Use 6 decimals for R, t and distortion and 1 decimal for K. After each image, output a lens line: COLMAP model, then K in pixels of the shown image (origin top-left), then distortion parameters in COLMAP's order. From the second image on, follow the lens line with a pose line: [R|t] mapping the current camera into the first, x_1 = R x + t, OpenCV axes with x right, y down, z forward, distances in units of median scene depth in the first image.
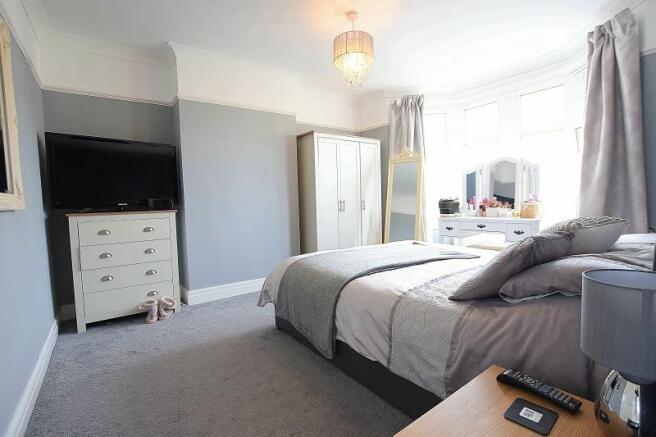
lens RADIAL K [[297.6, 0, 329.5], [0, 297.6, 218.3], [0, 0, 1]] dist [-0.034768, 0.010896]
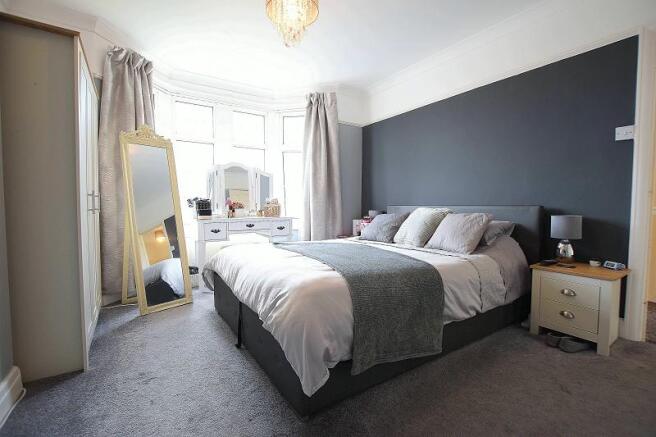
lens RADIAL K [[287.4, 0, 328.0], [0, 287.4, 218.5], [0, 0, 1]] dist [-0.031922, -0.000023]
pose [[0.081651, -0.013938, 0.996563, -0.436083], [0.055351, 0.998422, 0.009429, 0.006591], [-0.995123, 0.054391, 0.082294, 0.585850]]
